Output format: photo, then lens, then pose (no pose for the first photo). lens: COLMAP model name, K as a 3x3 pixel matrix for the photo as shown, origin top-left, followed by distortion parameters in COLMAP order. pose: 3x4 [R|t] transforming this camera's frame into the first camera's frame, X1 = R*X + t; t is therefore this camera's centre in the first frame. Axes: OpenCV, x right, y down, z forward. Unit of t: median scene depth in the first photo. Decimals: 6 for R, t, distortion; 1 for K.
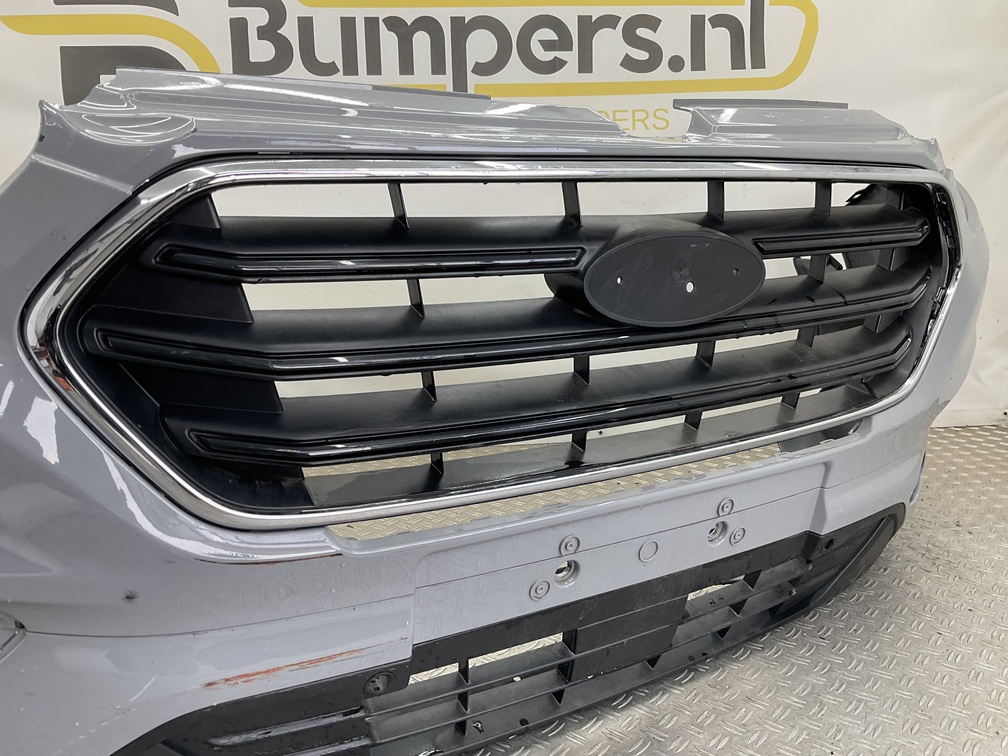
lens RADIAL K [[834.3, 0, 500.7], [0, 834.3, 378.1], [0, 0, 1]] dist [0.118145, -0.230761]
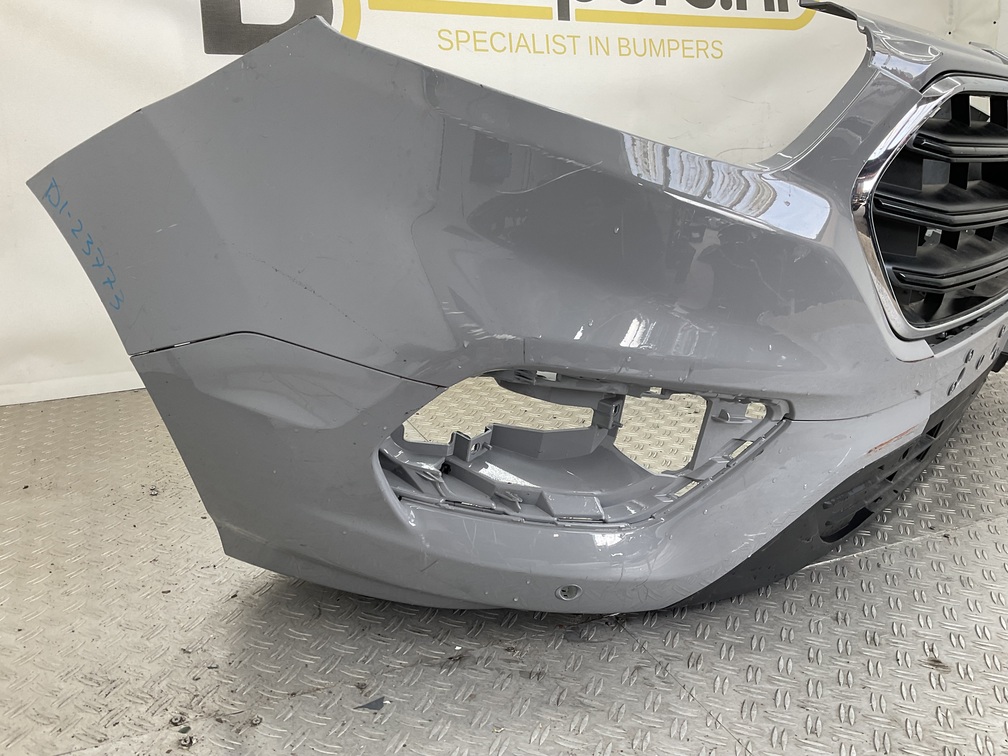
lens RADIAL K [[834.3, 0, 500.7], [0, 834.3, 378.1], [0, 0, 1]] dist [0.118145, -0.230761]
pose [[0.945164, -0.074969, 0.317874, -1.114676], [0.049385, 0.994913, 0.087804, 0.067763], [-0.322840, -0.067291, 0.944059, -0.108137]]
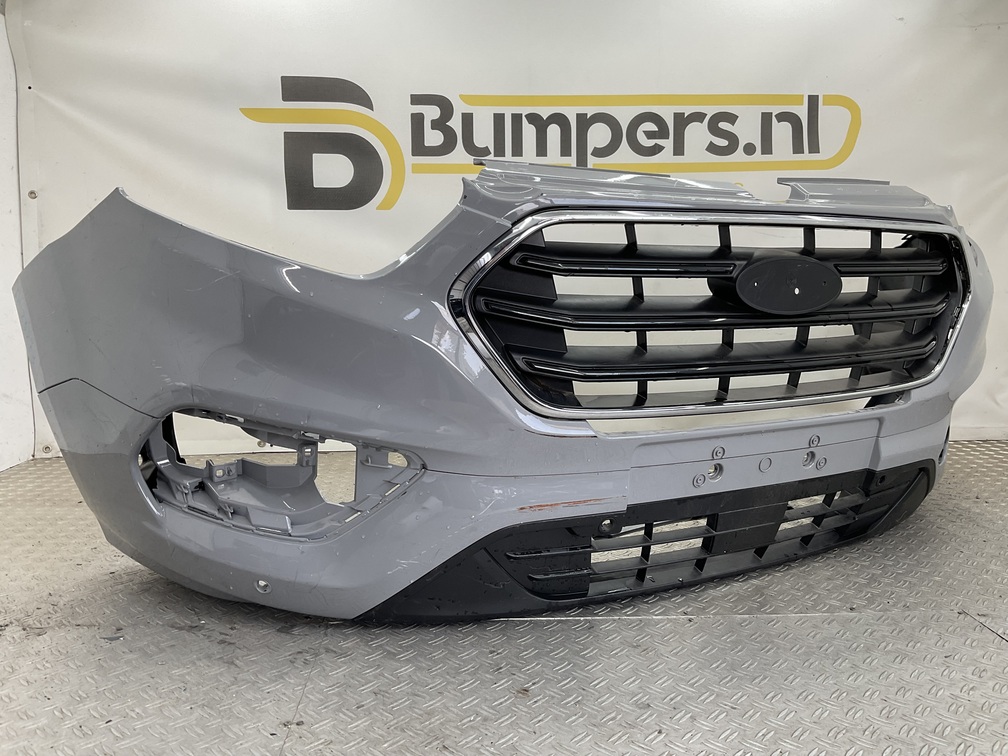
lens RADIAL K [[833.7, 0, 501.8], [0, 833.7, 377.1], [0, 0, 1]] dist [0.131313, -0.271757]
pose [[0.999355, 0.018685, -0.030669, -0.273603], [-0.021067, 0.996630, -0.079276, 0.187143], [0.029085, 0.079871, 0.996381, -0.589084]]
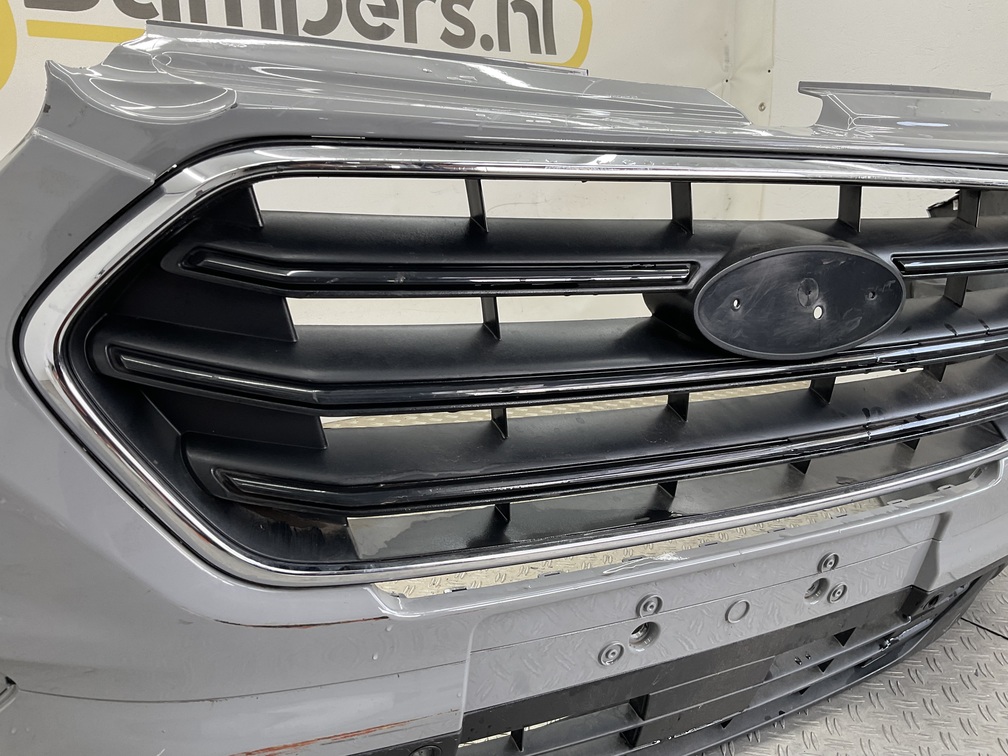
lens RADIAL K [[828.8, 0, 504.0], [0, 828.8, 378.0], [0, 0, 1]] dist [0.118241, -0.235753]
pose [[0.997488, 0.057120, -0.041895, -0.042385], [-0.055229, 0.997460, 0.044990, -0.060802], [0.044358, -0.042563, 0.998109, 0.147189]]
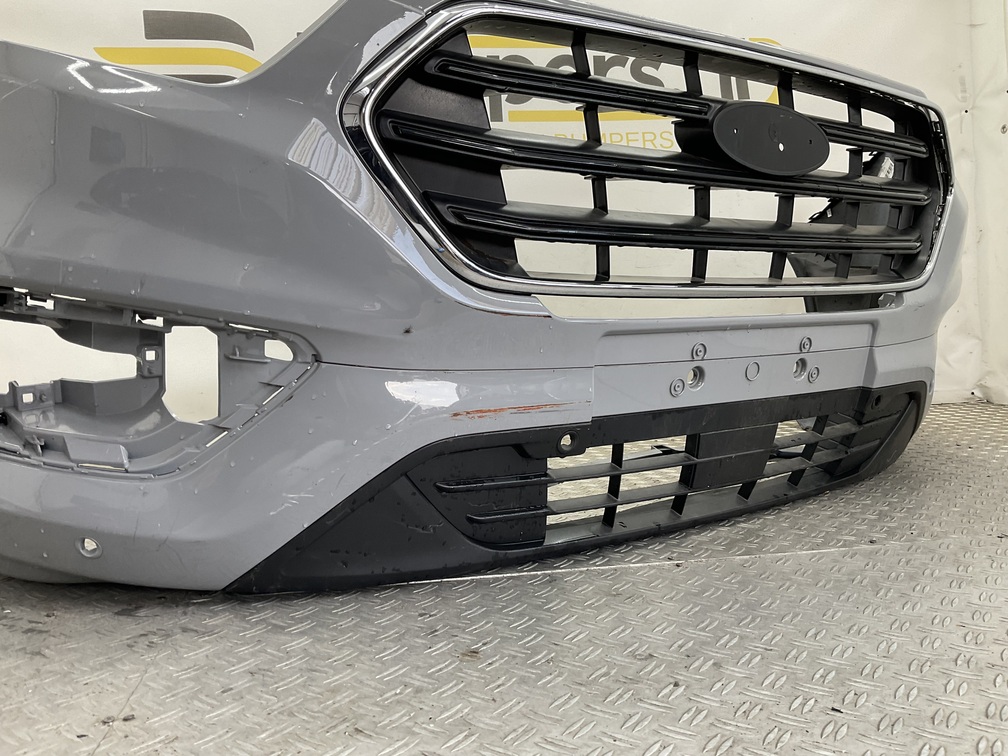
lens RADIAL K [[833.7, 0, 501.8], [0, 833.7, 377.1], [0, 0, 1]] dist [0.131313, -0.271757]
pose [[0.996785, -0.023746, 0.076525, -0.299691], [0.034623, 0.988956, -0.144106, 0.397319], [-0.072258, 0.146292, 0.986599, -0.202296]]
